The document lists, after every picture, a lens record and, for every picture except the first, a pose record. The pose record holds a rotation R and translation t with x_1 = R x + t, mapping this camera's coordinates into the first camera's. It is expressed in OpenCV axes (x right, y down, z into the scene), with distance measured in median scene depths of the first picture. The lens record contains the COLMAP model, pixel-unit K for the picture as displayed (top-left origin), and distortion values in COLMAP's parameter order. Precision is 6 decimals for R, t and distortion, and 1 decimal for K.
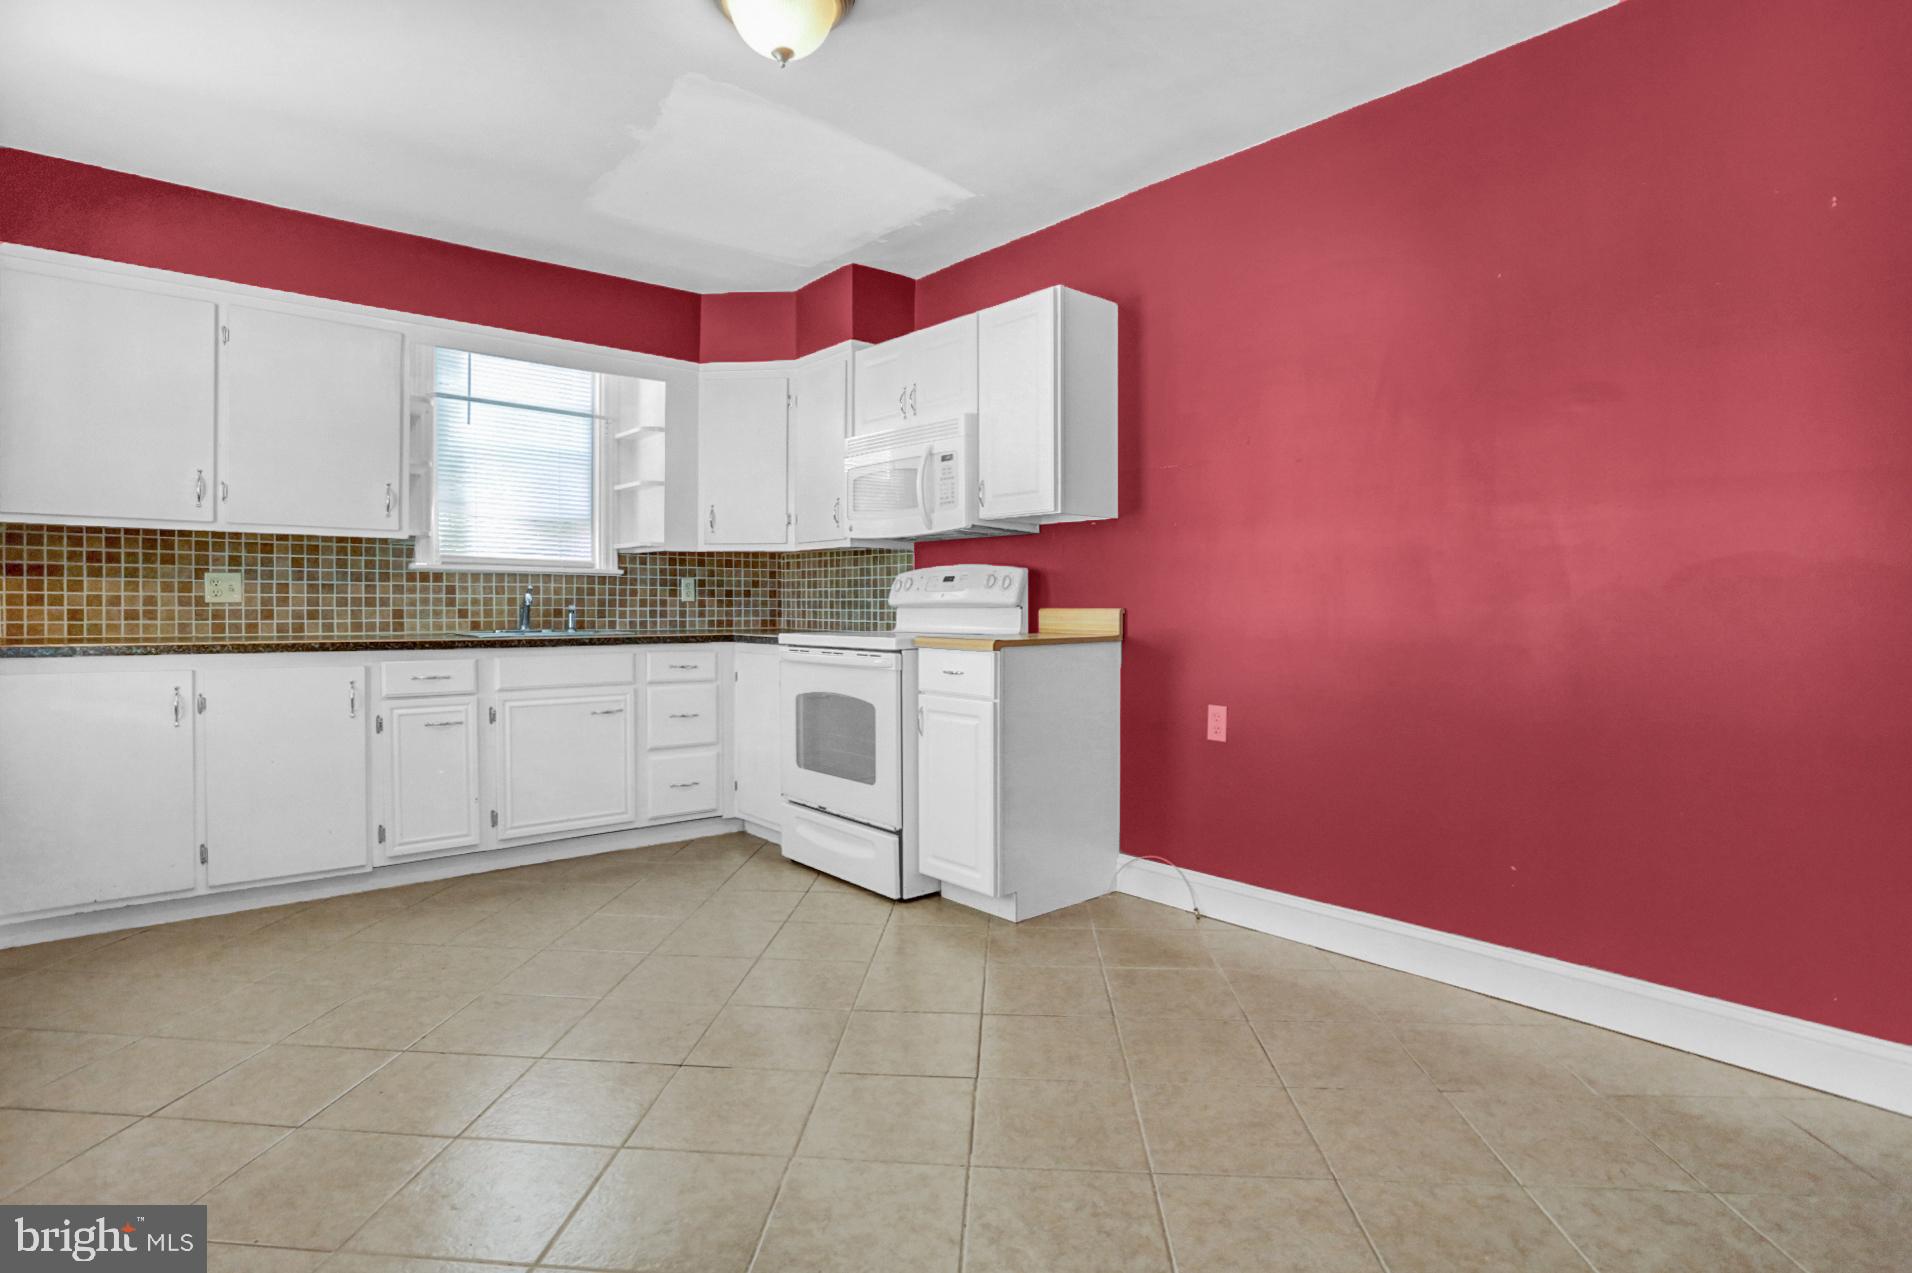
lens RADIAL K [[950.9, 0, 961.8], [0, 950.9, 655.1], [0, 0, 1]] dist [-0.072295, 0.030682]
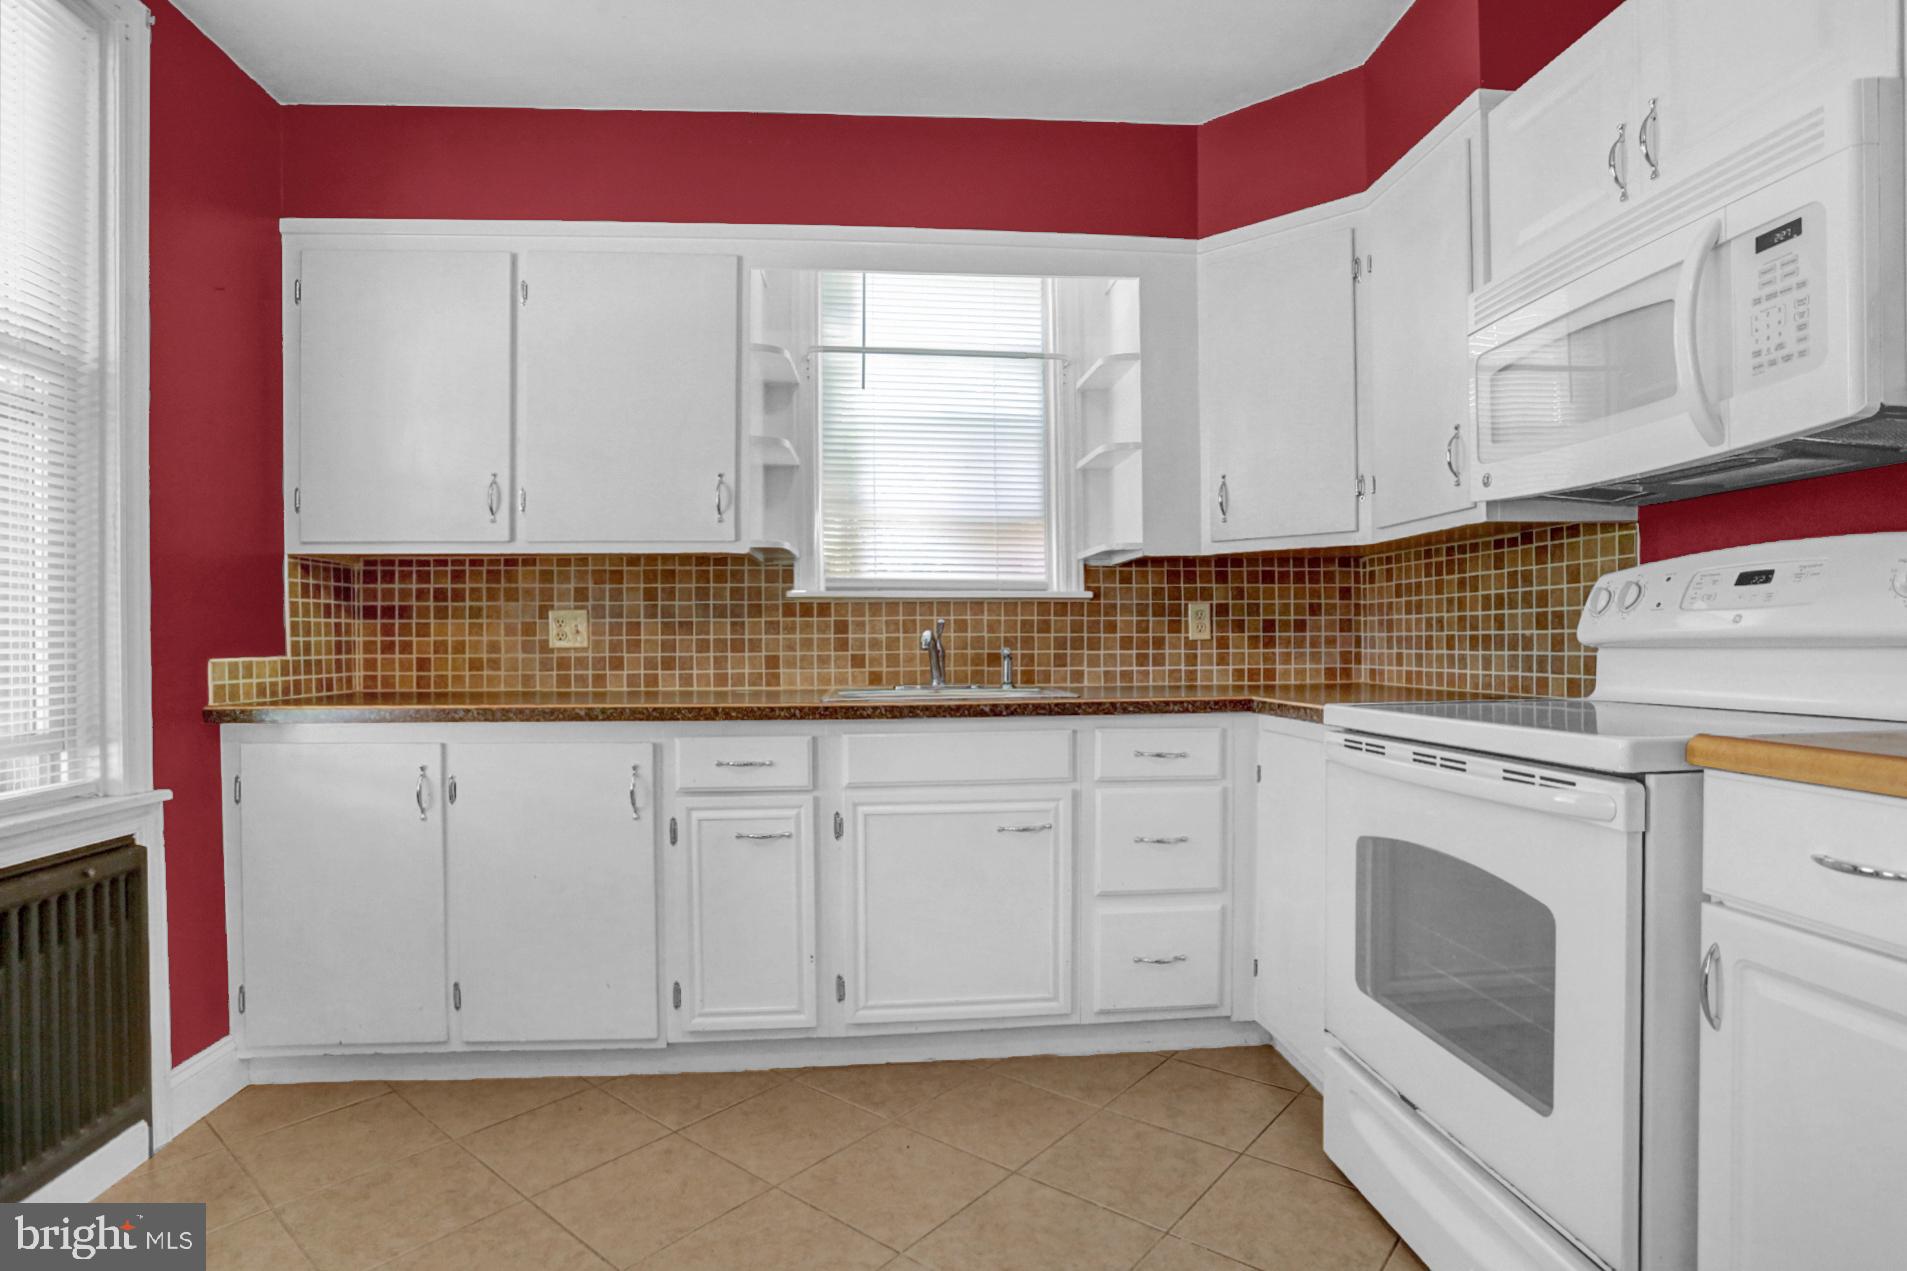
lens RADIAL K [[948.4, 0, 959.3], [0, 948.4, 654.1], [0, 0, 1]] dist [-0.072295, 0.030682]
pose [[0.803562, -0.004125, -0.595207, -0.054395], [-0.019539, 0.999254, -0.033303, -0.027803], [0.594901, 0.038390, 0.802882, 0.483683]]
